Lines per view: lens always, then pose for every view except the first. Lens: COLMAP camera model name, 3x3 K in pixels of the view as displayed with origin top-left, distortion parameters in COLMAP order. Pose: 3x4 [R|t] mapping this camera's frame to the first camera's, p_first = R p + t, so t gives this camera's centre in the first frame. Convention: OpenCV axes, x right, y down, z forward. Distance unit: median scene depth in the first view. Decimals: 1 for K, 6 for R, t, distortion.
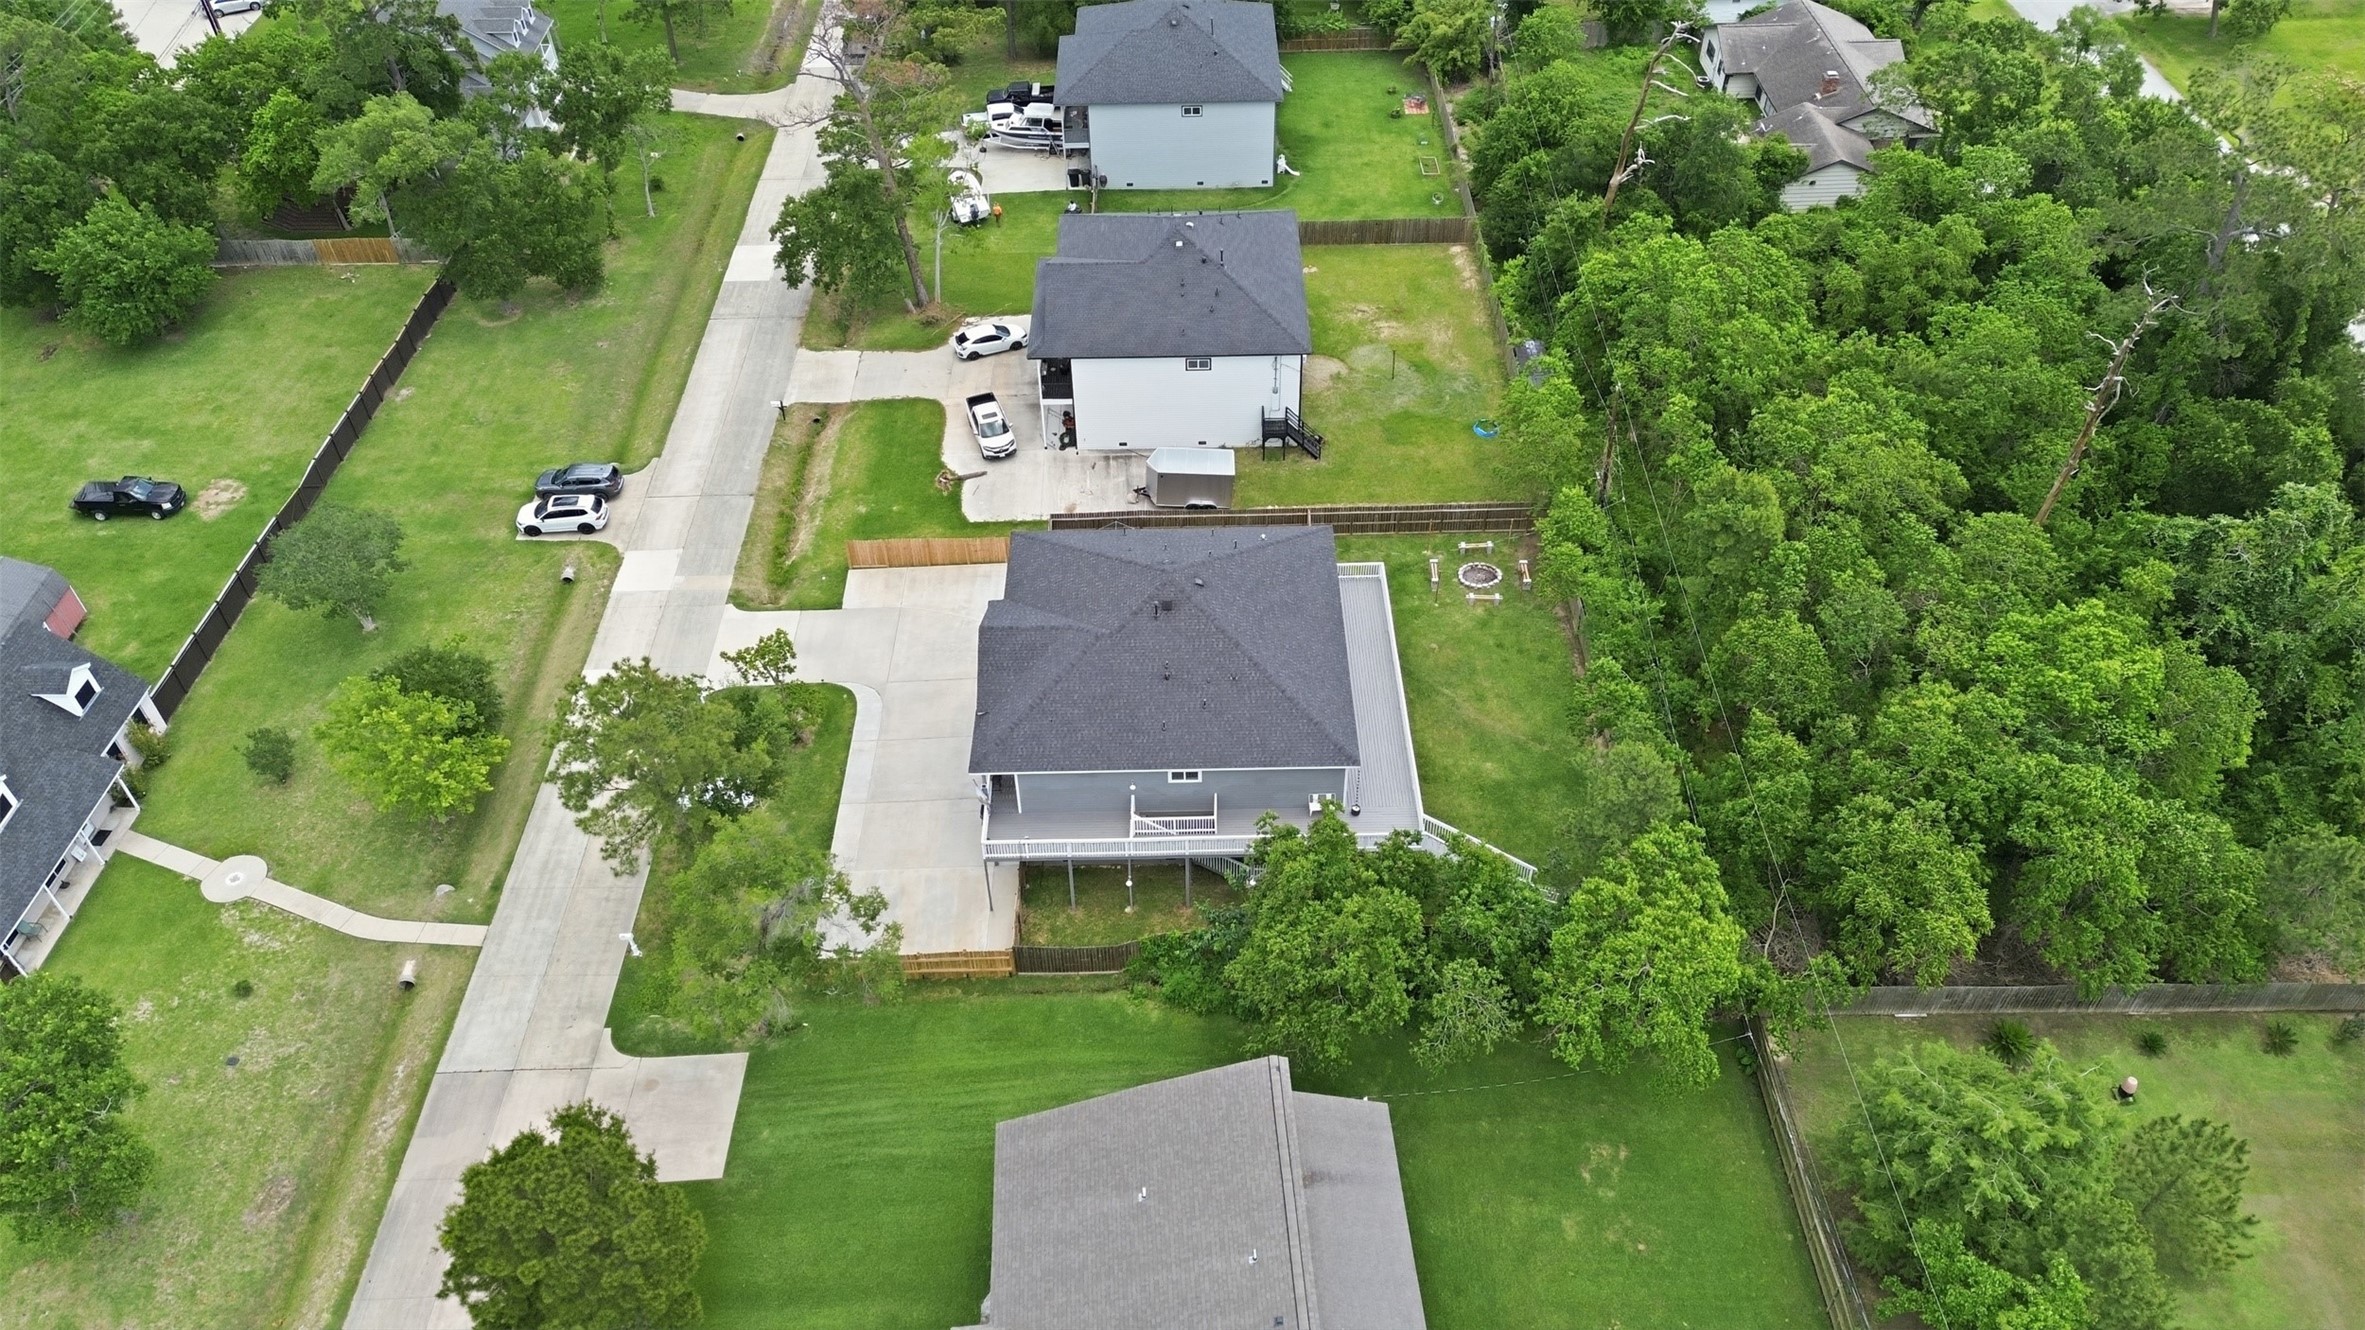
lens RADIAL K [[1652.1, 0, 1189.4], [0, 1652.1, 675.3], [0, 0, 1]] dist [0.077237, -0.073673]
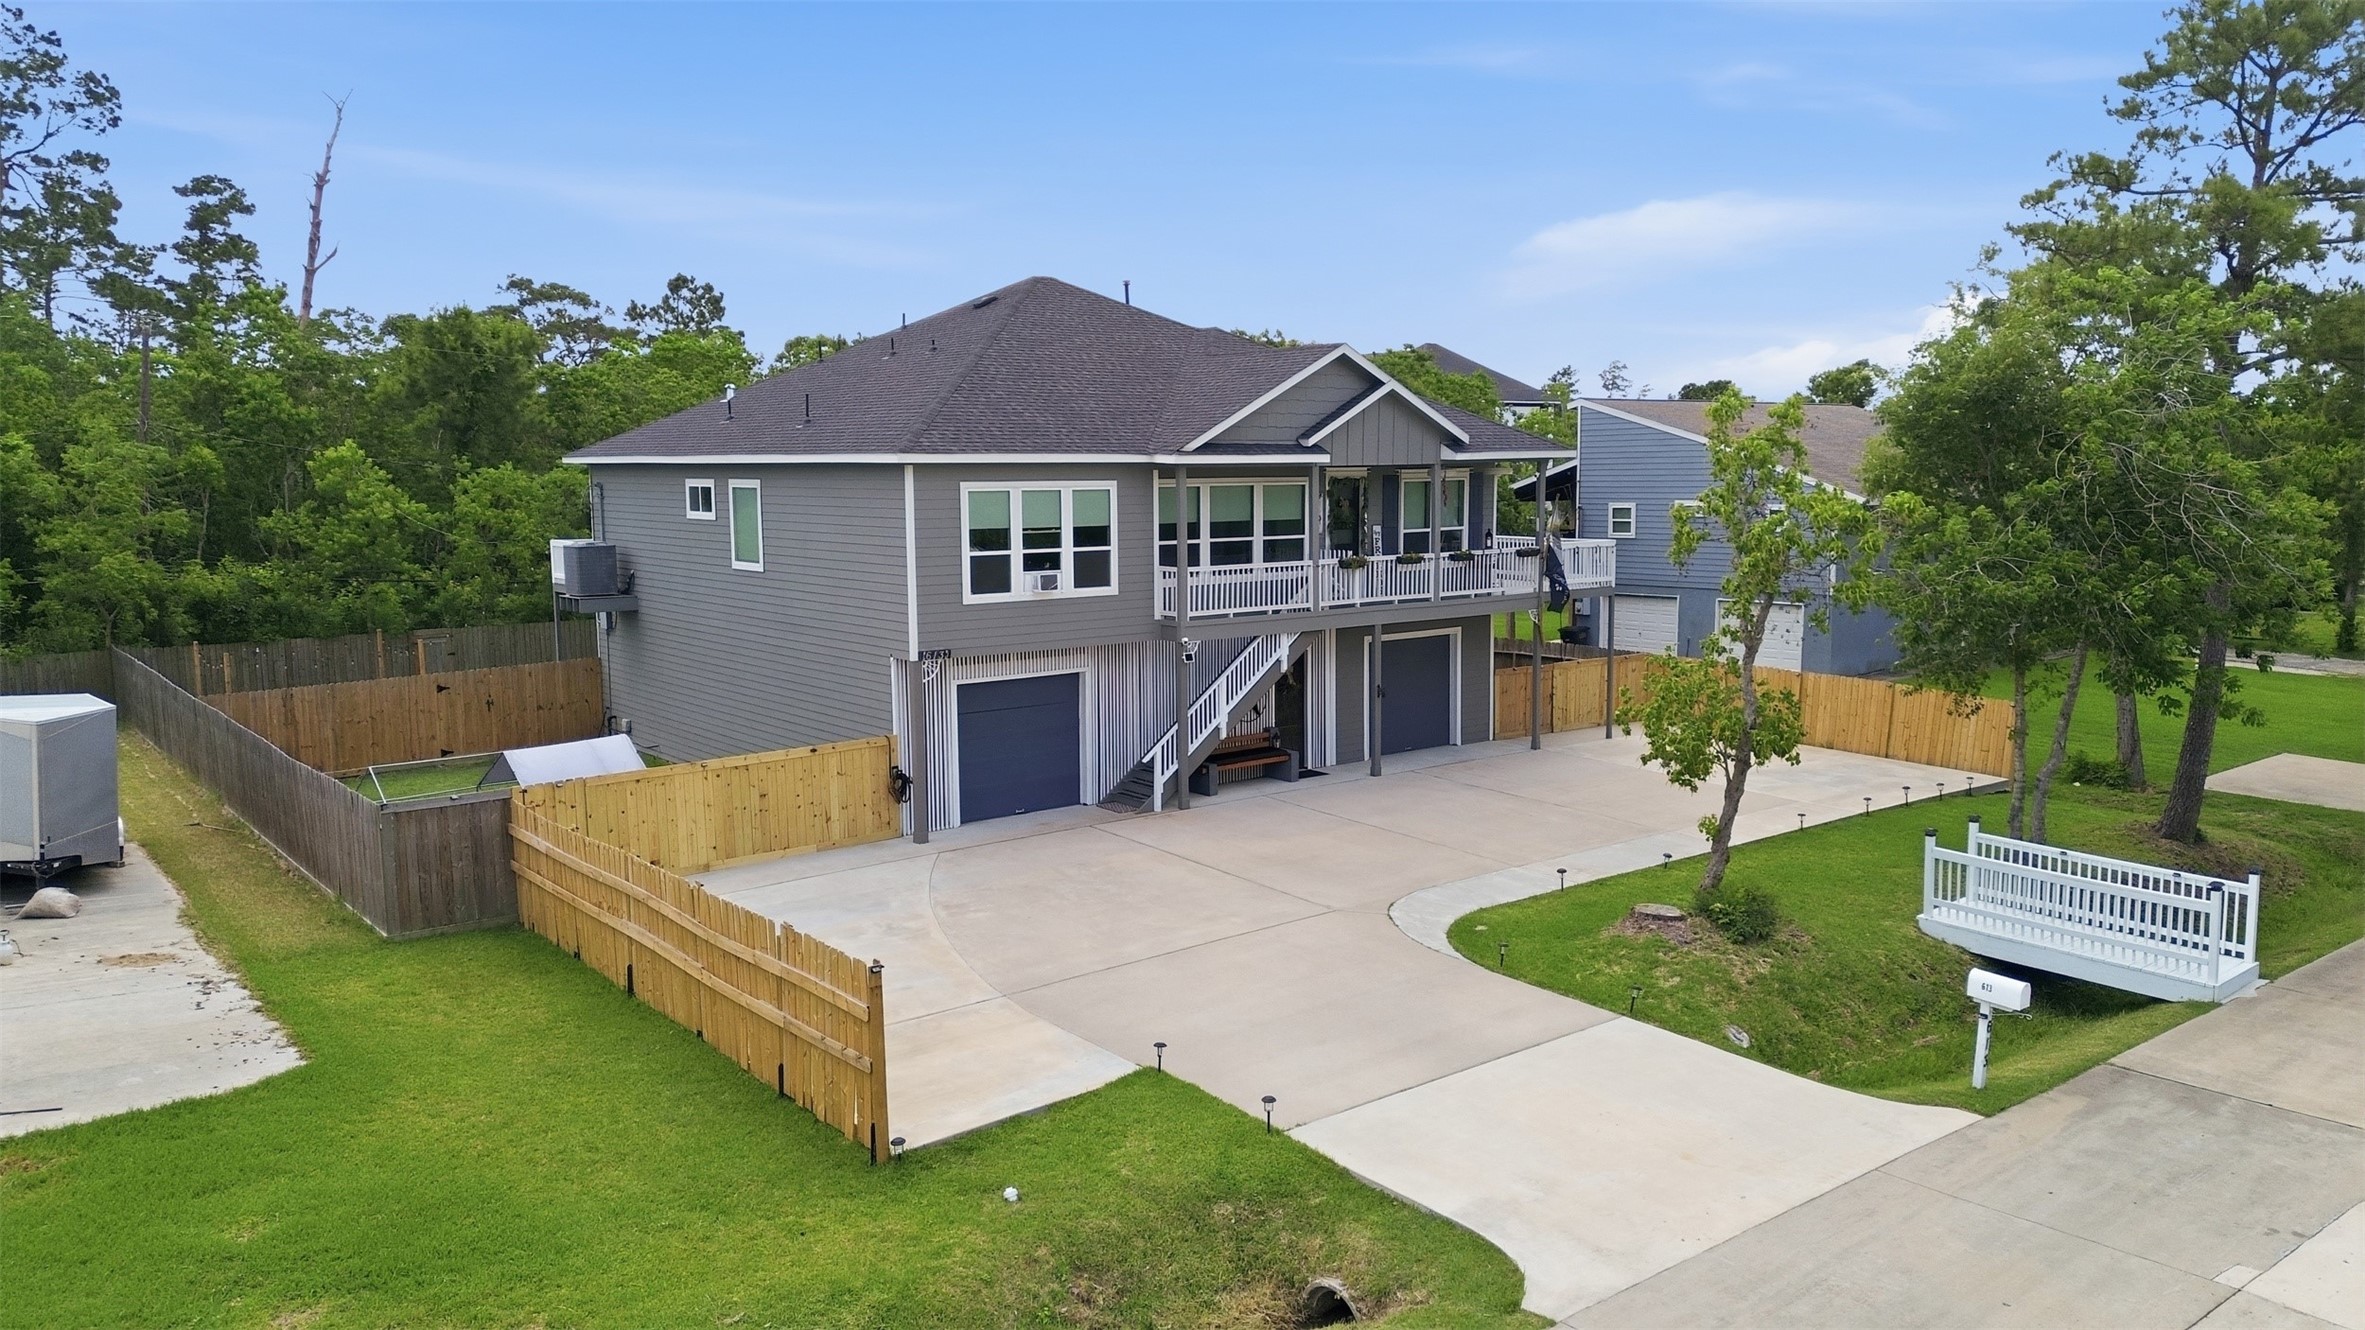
lens RADIAL K [[1652.1, 0, 1189.4], [0, 1652.1, 675.3], [0, 0, 1]] dist [0.077237, -0.073673]
pose [[-0.613976, -0.078050, 0.785456, -0.345001], [0.556526, 0.662861, 0.500894, -0.162344], [-0.559743, 0.744663, -0.363544, 0.953461]]
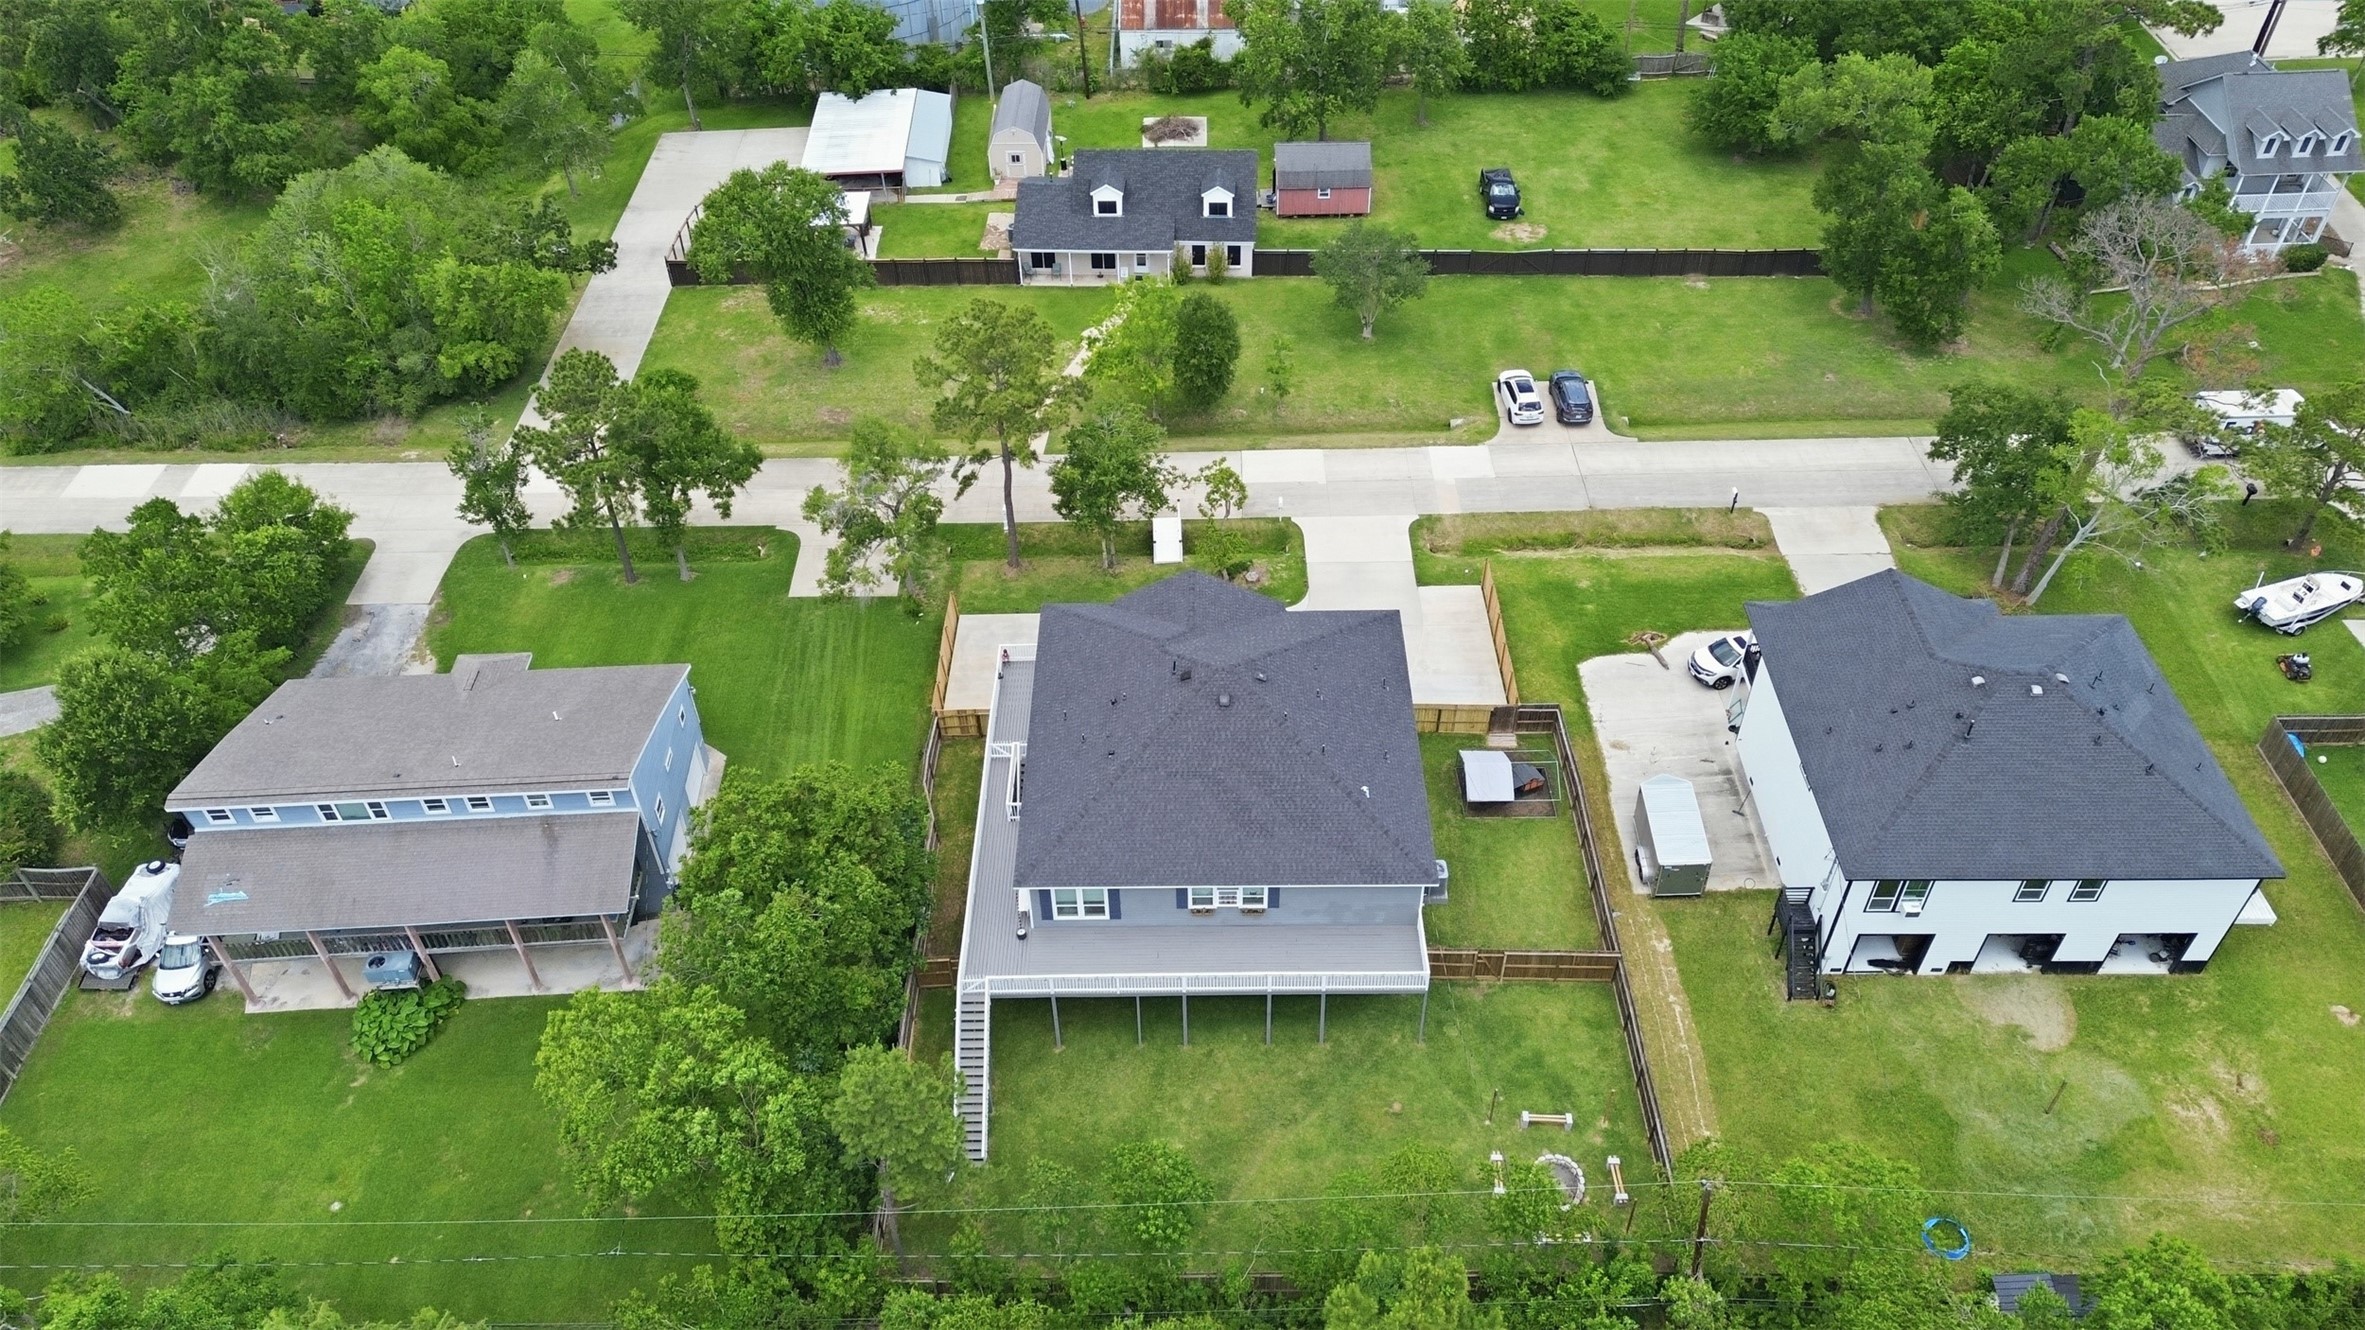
lens RADIAL K [[1652.1, 0, 1189.4], [0, 1652.1, 675.3], [0, 0, 1]] dist [0.077237, -0.073673]
pose [[-0.009505, 0.698846, -0.715209, 0.487737], [-0.681430, 0.518925, 0.516110, -0.392628], [0.731821, 0.492271, 0.471282, 0.427033]]
